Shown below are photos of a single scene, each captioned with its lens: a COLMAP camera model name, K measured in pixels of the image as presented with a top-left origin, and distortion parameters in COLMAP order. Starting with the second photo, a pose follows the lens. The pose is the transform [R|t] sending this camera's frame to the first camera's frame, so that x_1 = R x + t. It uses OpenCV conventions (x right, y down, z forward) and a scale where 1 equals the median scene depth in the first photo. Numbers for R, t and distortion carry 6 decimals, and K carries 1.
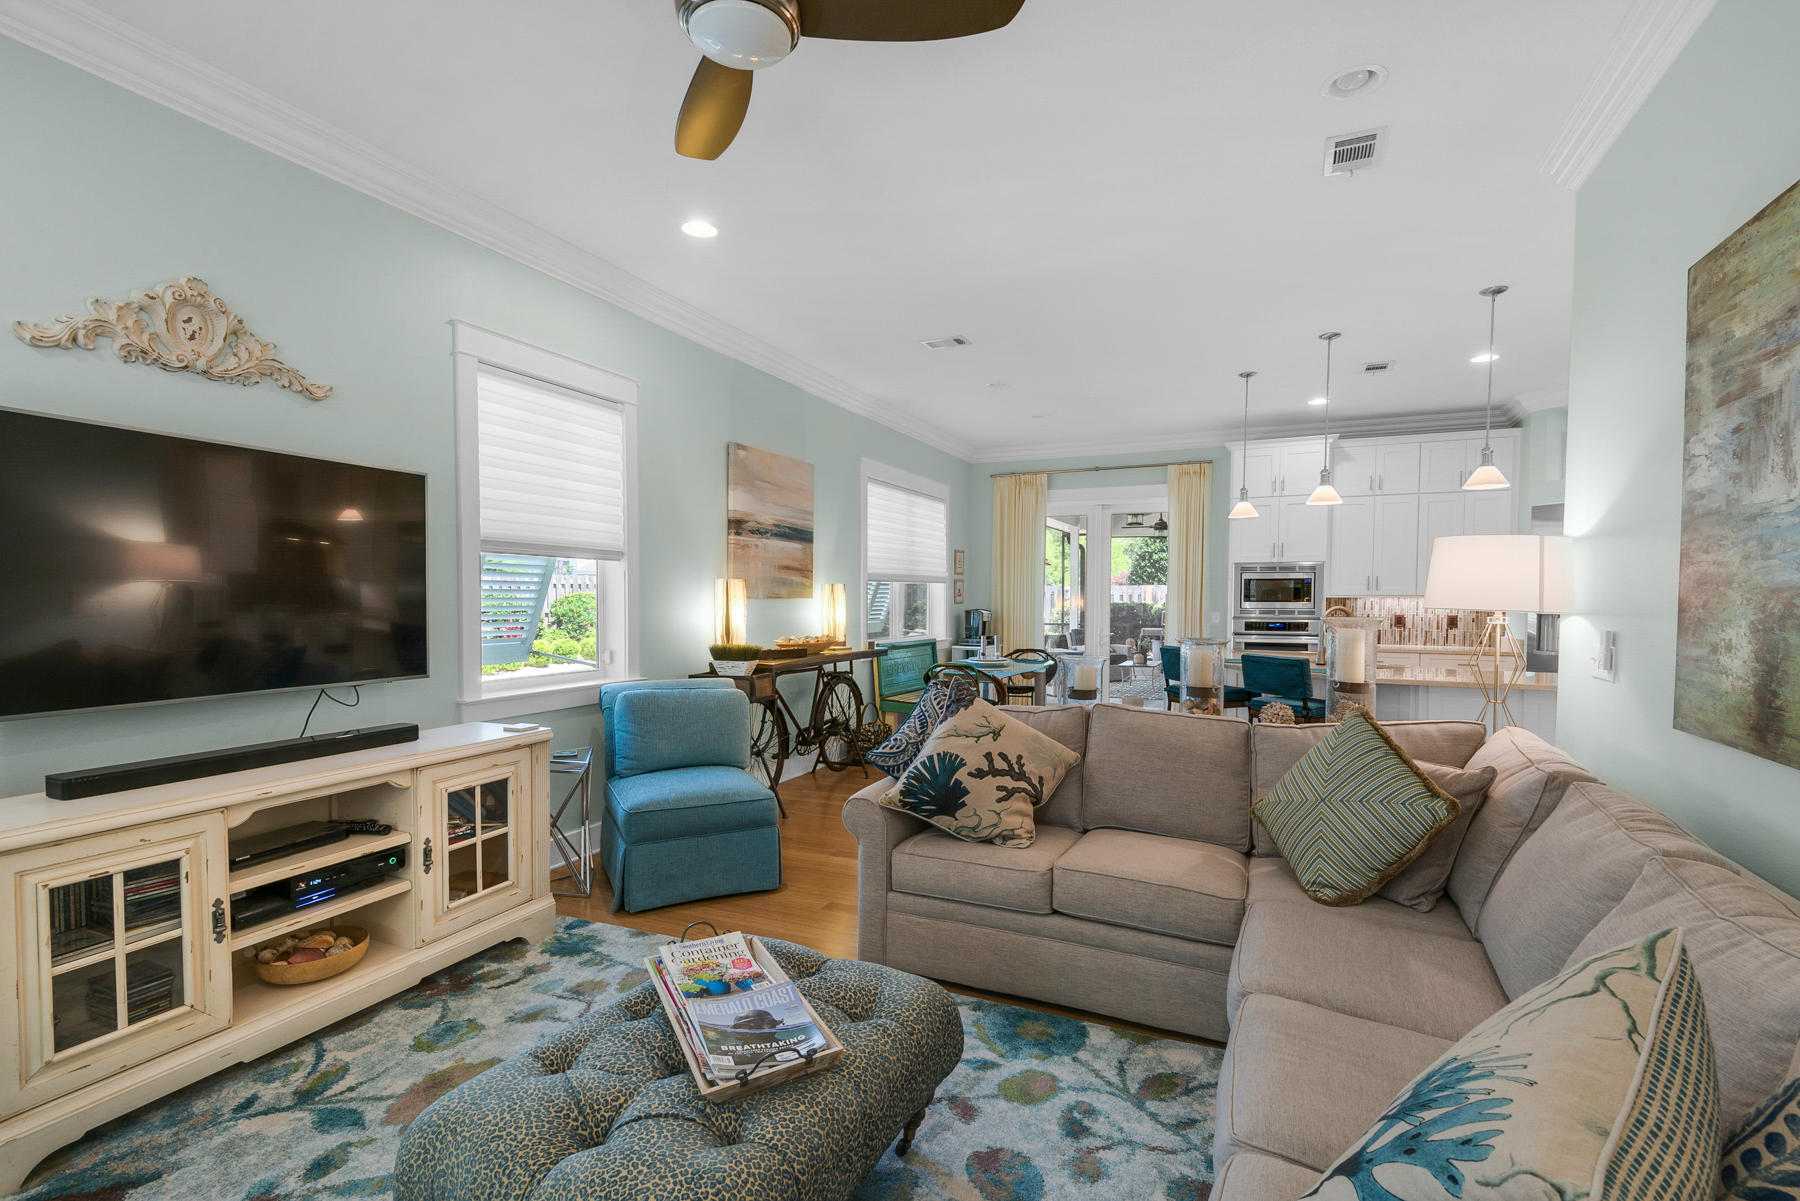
lens RADIAL K [[824.0, 0, 907.1], [0, 824.0, 622.5], [0, 0, 1]] dist [0.033741, -0.016287]
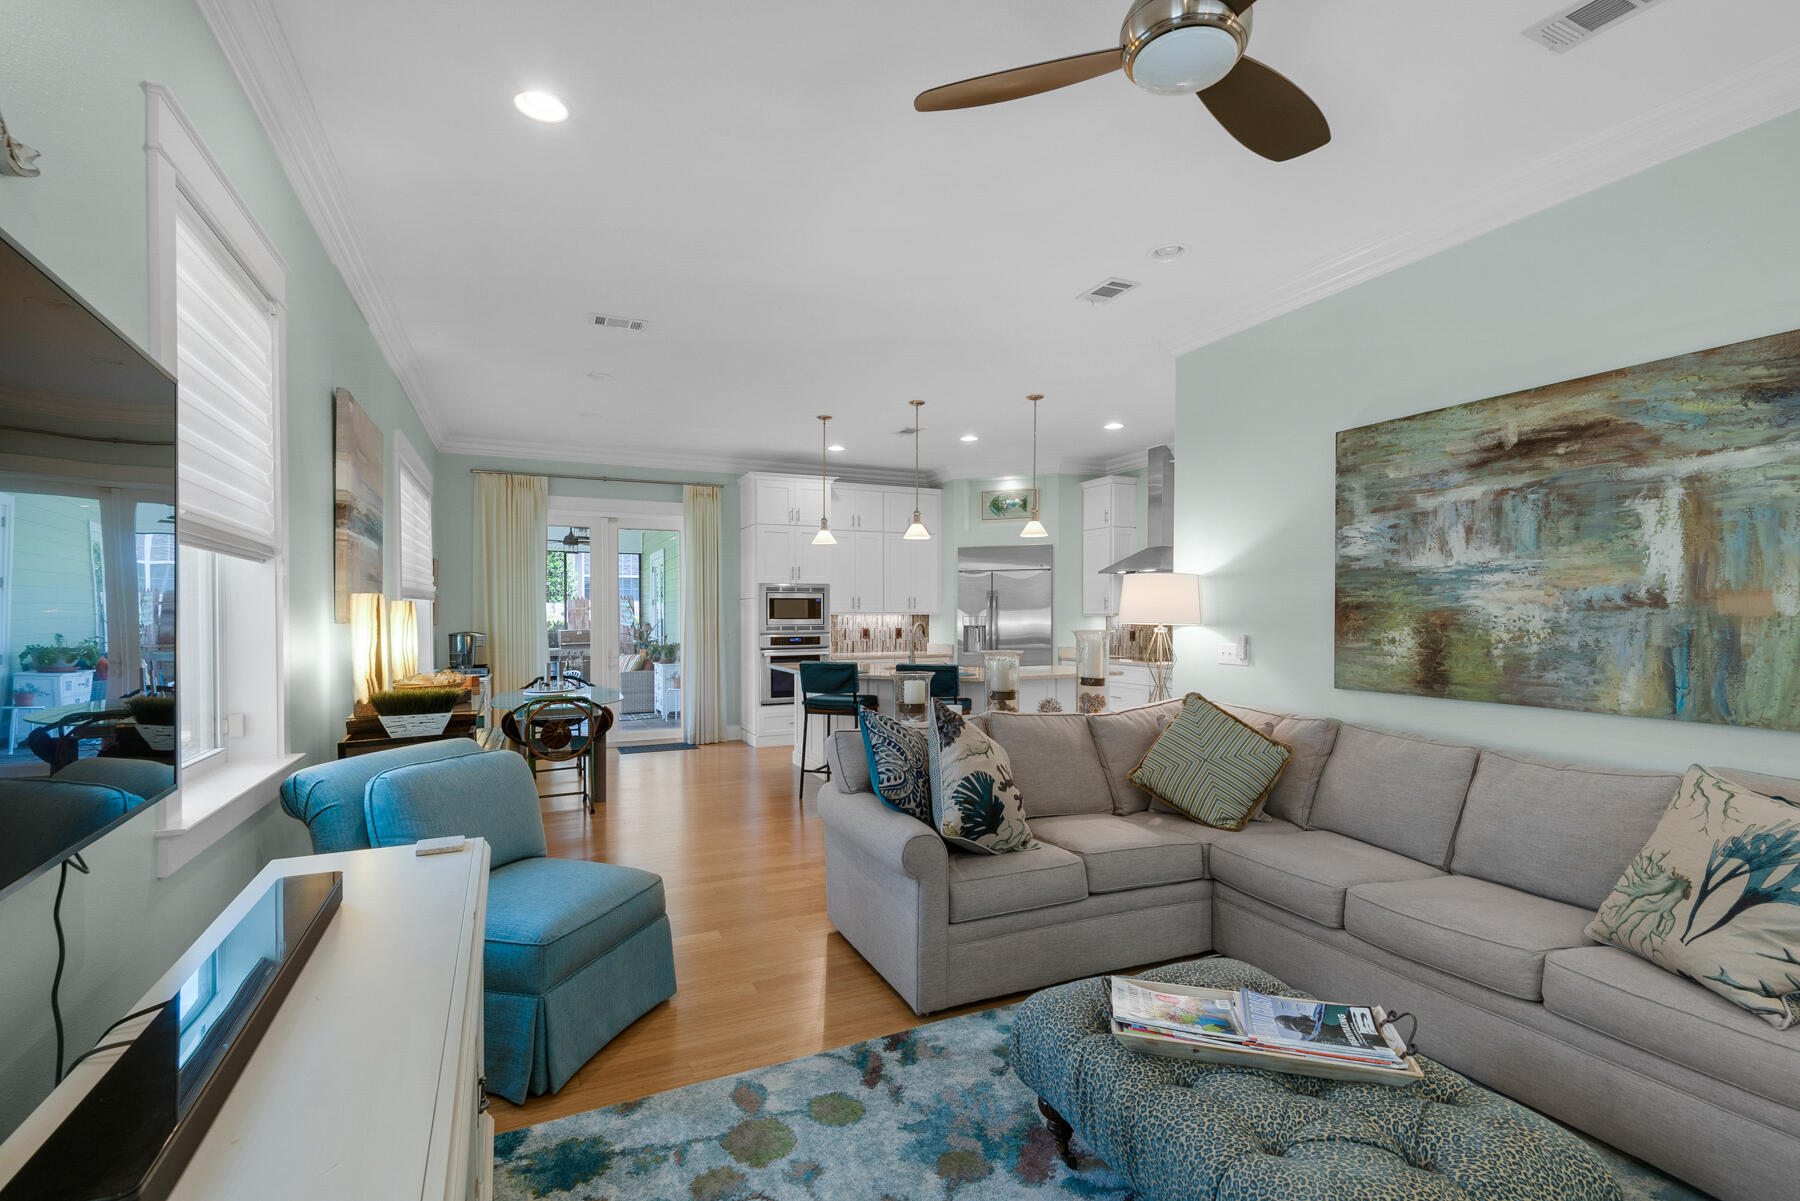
lens RADIAL K [[824.0, 0, 907.1], [0, 824.0, 622.5], [0, 0, 1]] dist [0.033741, -0.016287]
pose [[0.658142, -0.014072, 0.752762, -0.321068], [0.028980, 0.999558, -0.006652, -0.008850], [-0.752336, 0.026193, 0.658259, 0.164760]]
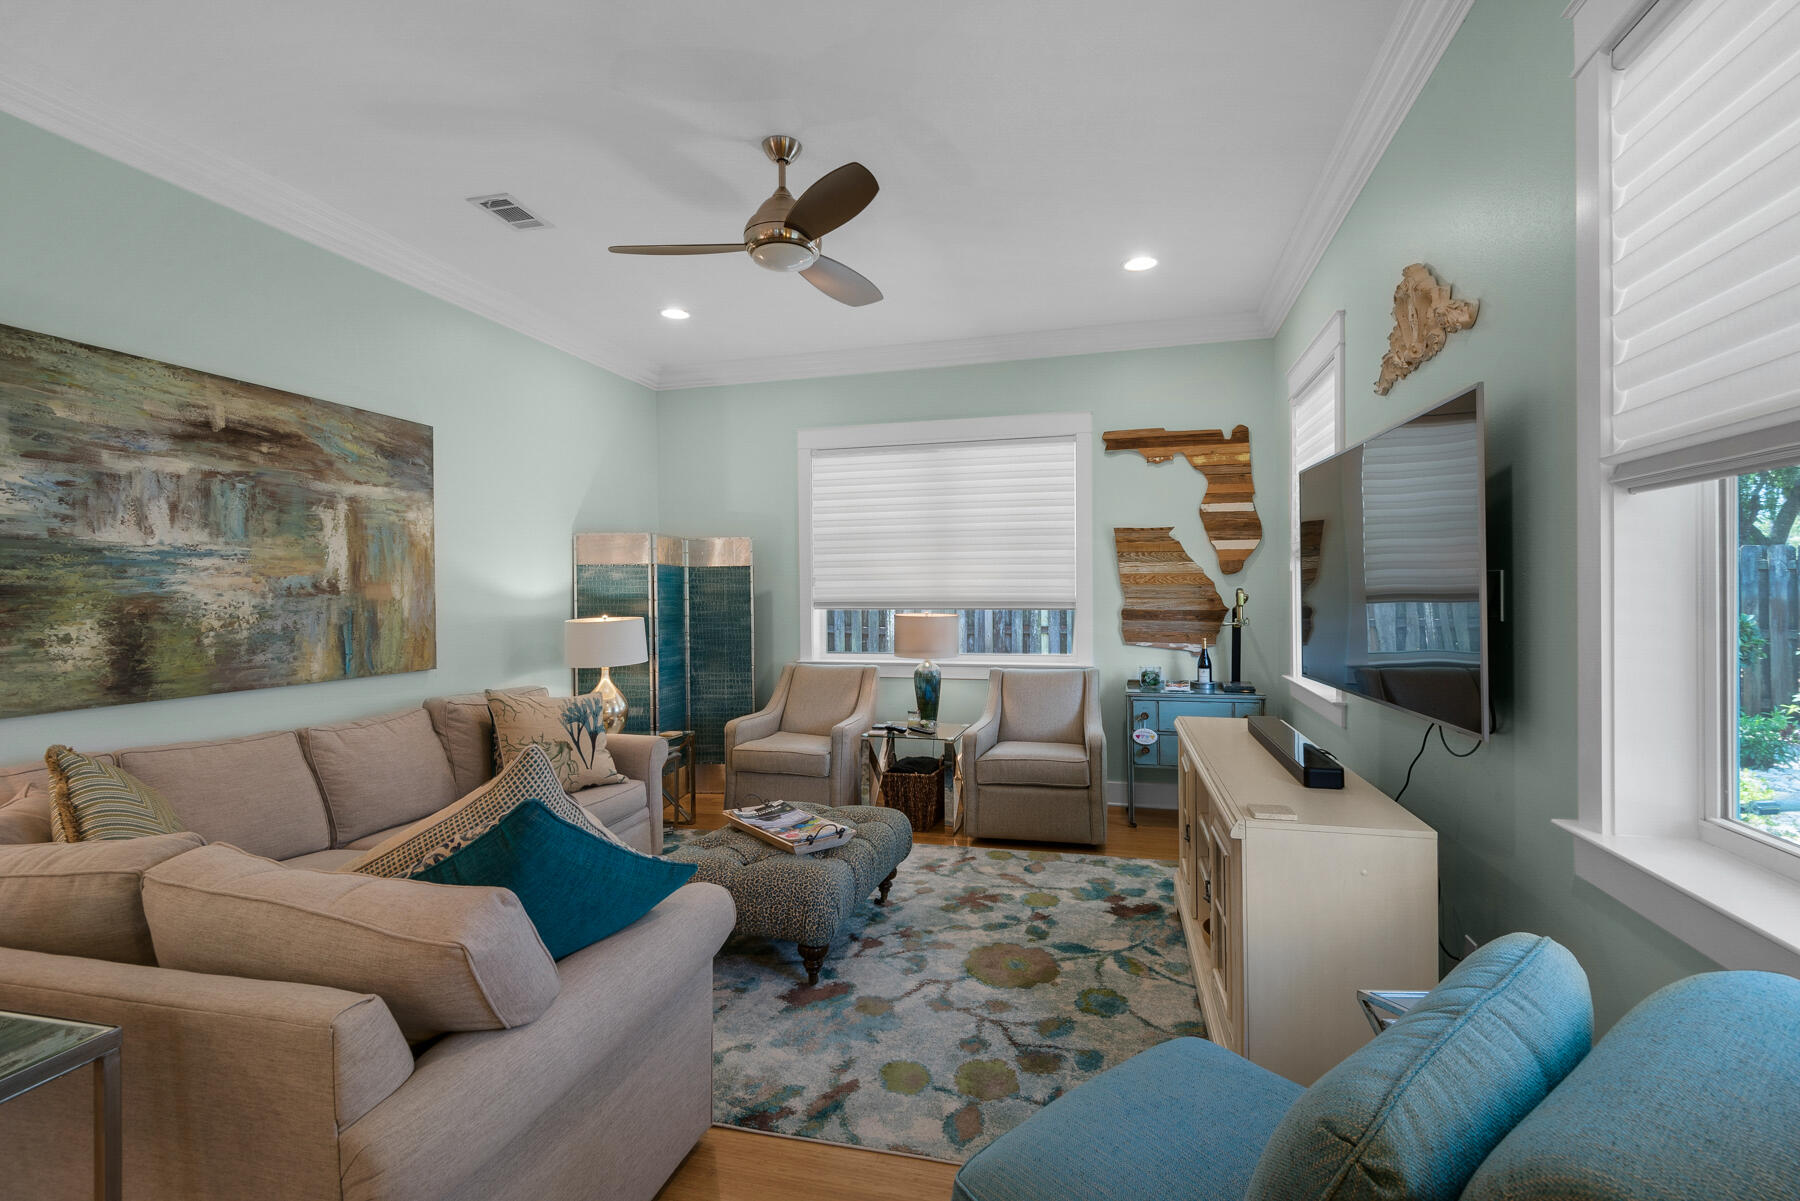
lens RADIAL K [[818.0, 0, 903.0], [0, 818.0, 597.6], [0, 0, 1]] dist [0.033863, -0.016144]
pose [[-0.987454, 0.005945, -0.157796, -0.046988], [-0.000193, 0.999245, 0.038857, -0.026141], [0.157908, 0.038400, -0.986707, 0.720064]]
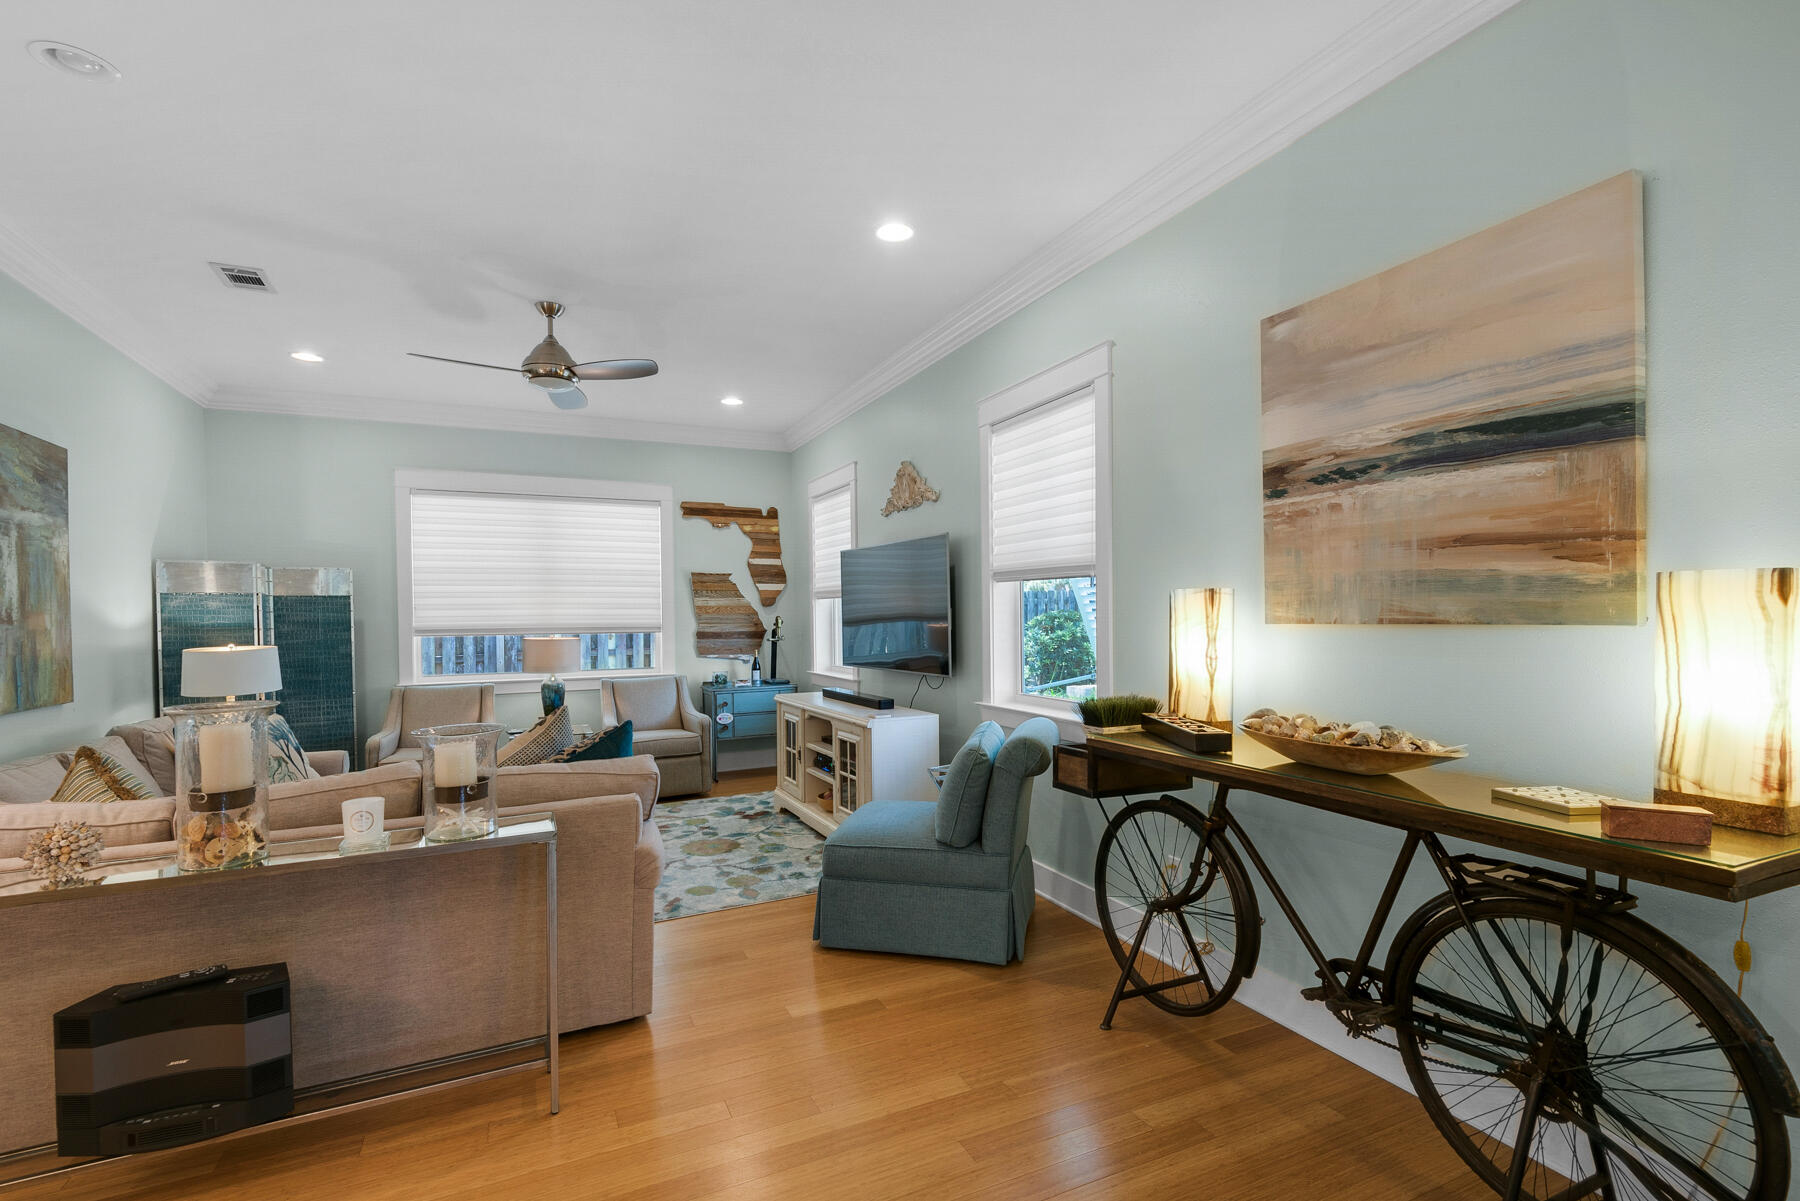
lens RADIAL K [[824.0, 0, 907.1], [0, 824.0, 622.5], [0, 0, 1]] dist [0.033741, -0.016287]
pose [[-0.652443, 0.012090, -0.757741, 0.249821], [-0.014600, 0.999487, 0.028518, -0.031413], [0.757697, 0.029669, -0.651932, 0.890988]]
